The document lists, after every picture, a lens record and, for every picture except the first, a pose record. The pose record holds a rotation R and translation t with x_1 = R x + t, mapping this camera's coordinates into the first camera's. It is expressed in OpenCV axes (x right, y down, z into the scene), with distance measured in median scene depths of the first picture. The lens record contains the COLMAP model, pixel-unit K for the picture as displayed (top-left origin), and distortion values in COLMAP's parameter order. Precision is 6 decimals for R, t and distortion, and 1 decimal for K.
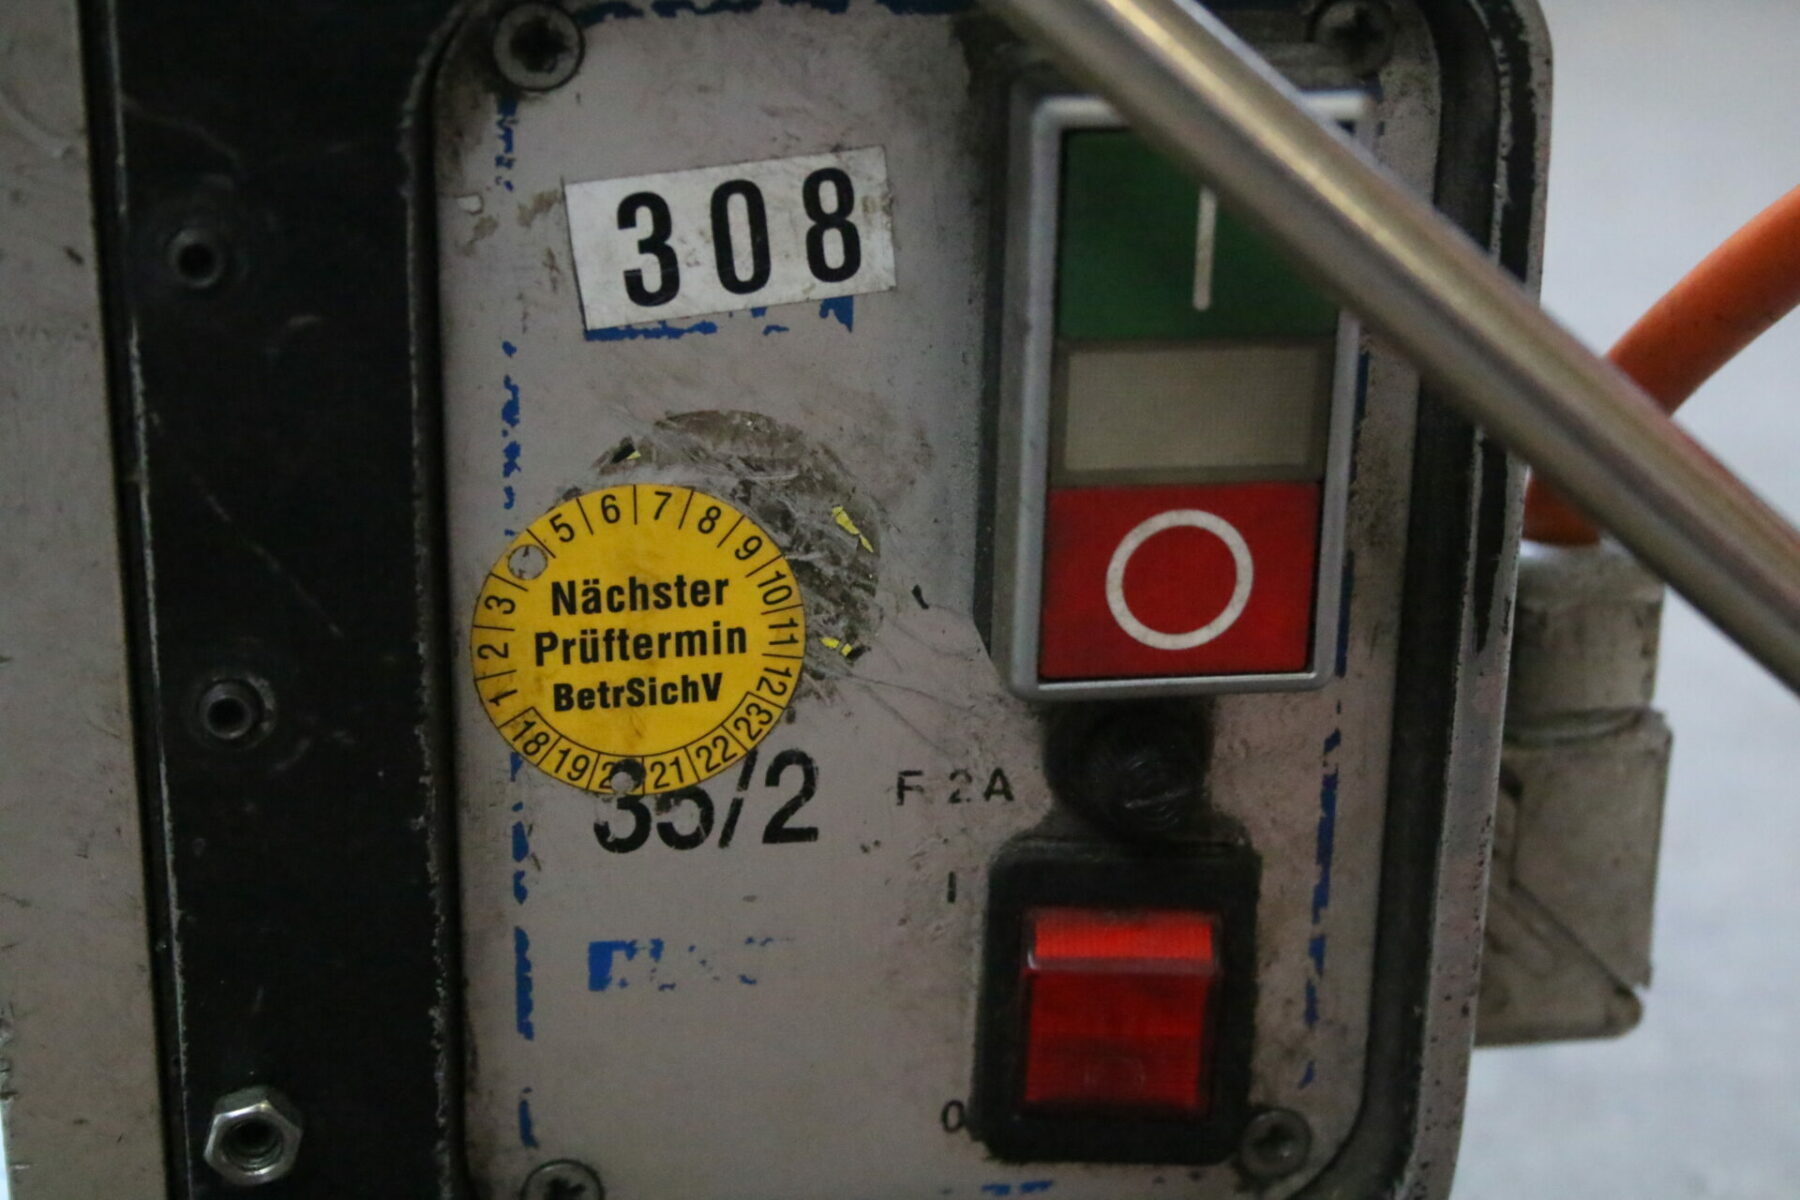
lens RADIAL K [[3463.7, 0, 900.0], [0, 3463.7, 600.0], [0, 0, 1]] dist [0.030478, 0.226204]
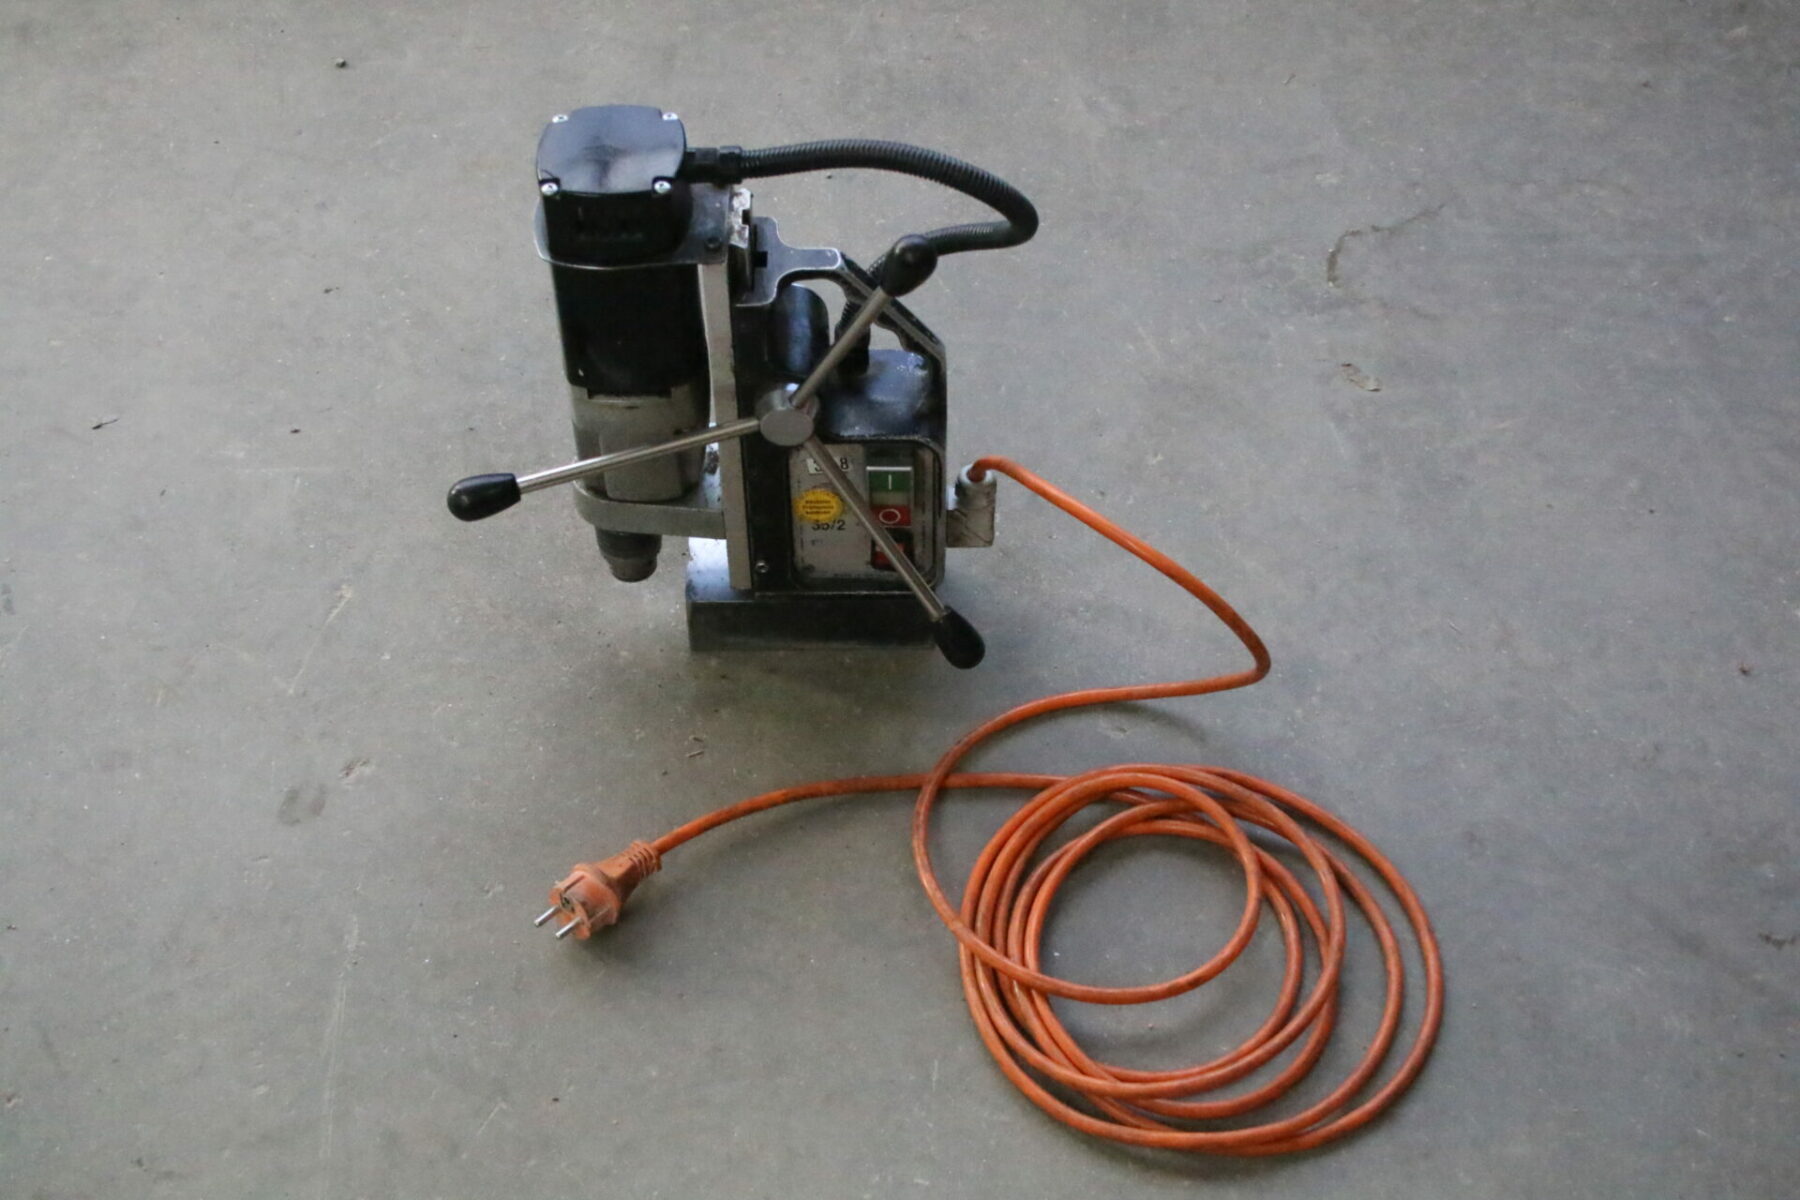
lens RADIAL K [[2609.9, 0, 900.0], [0, 2609.9, 600.0], [0, 0, 1]] dist [-0.003569, -0.034229]
pose [[0.984914, 0.111871, -0.132023, 0.789081], [-0.042698, 0.896449, 0.441085, -2.112542], [0.167696, -0.428793, 0.887702, -3.651242]]
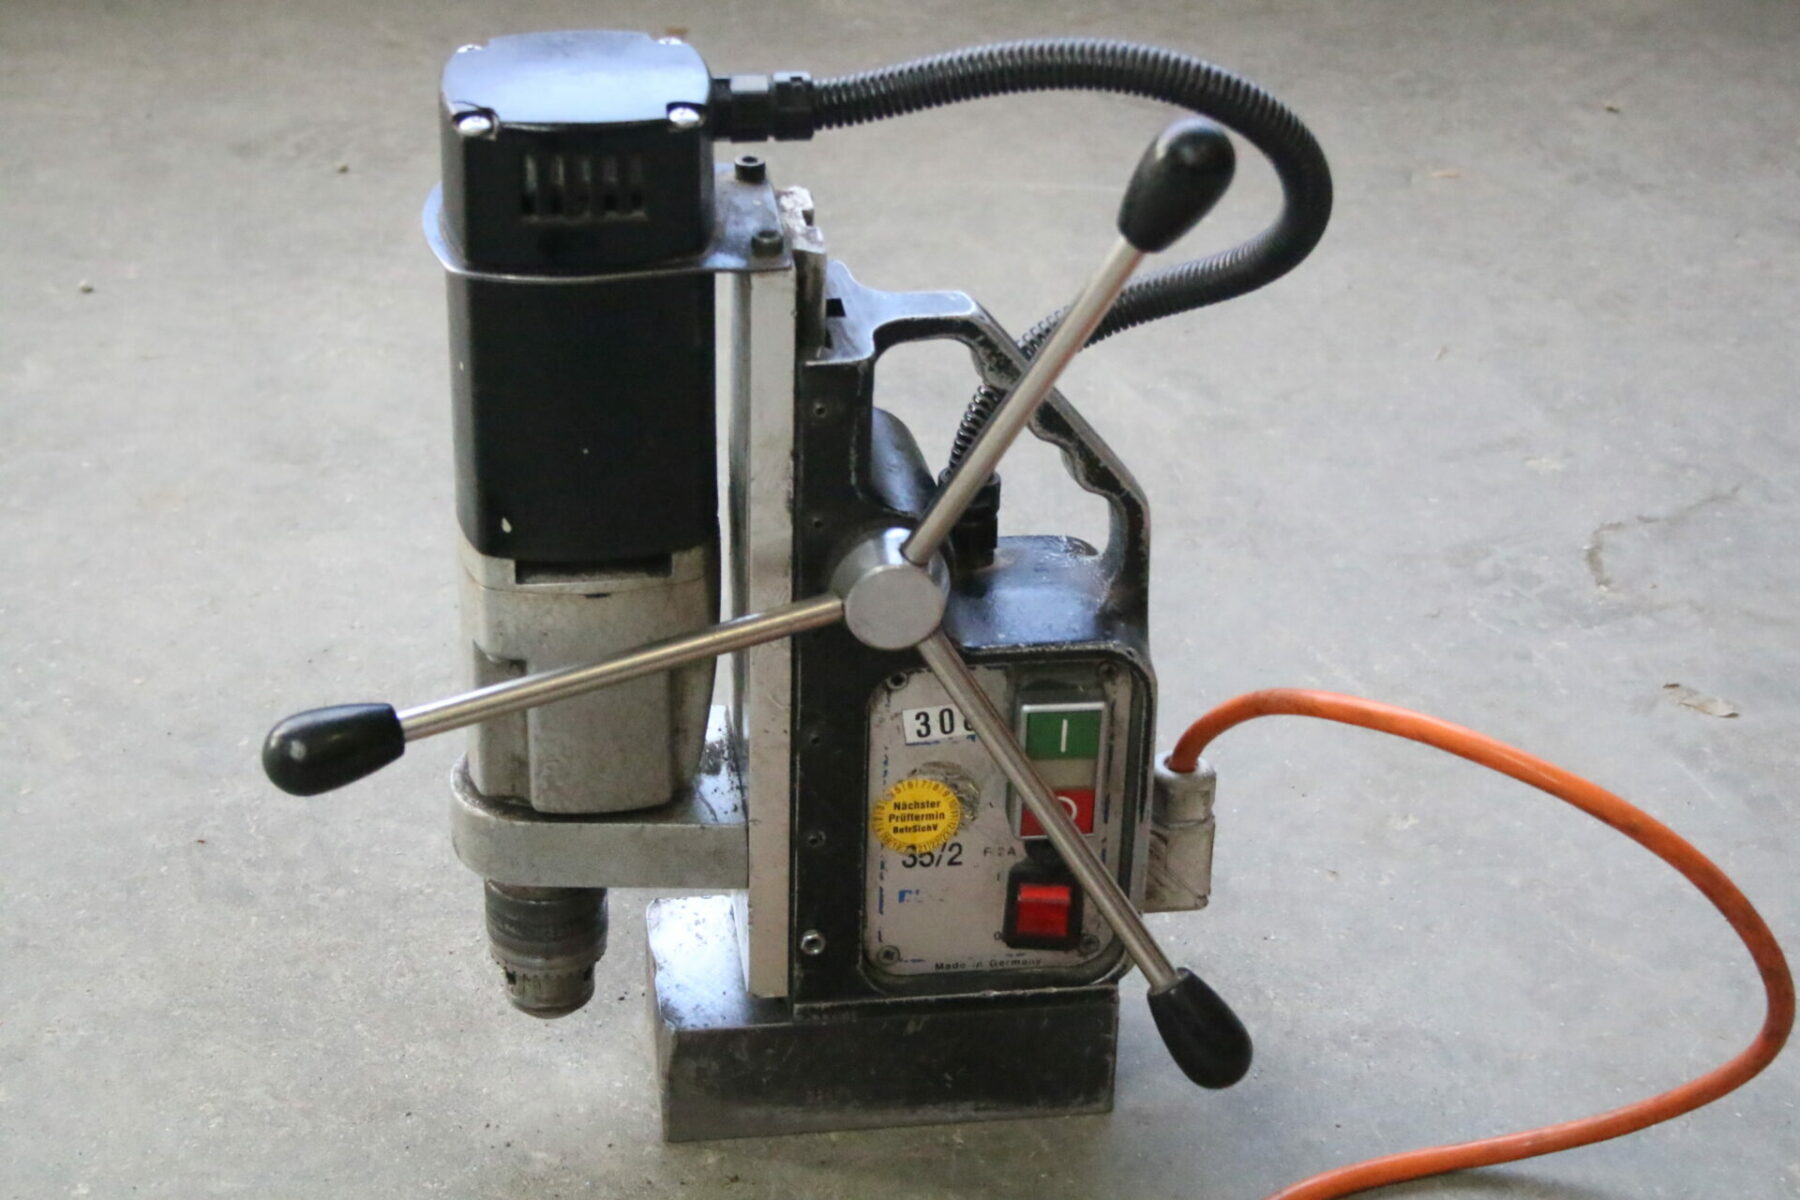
lens RADIAL K [[3463.7, 0, 900.0], [0, 3463.7, 600.0], [0, 0, 1]] dist [0.030478, 0.226204]
pose [[0.999294, 0.025921, -0.027210, 0.003307], [-0.022043, 0.990702, 0.134255, -0.721660], [0.030437, -0.133561, 0.990573, -2.681864]]
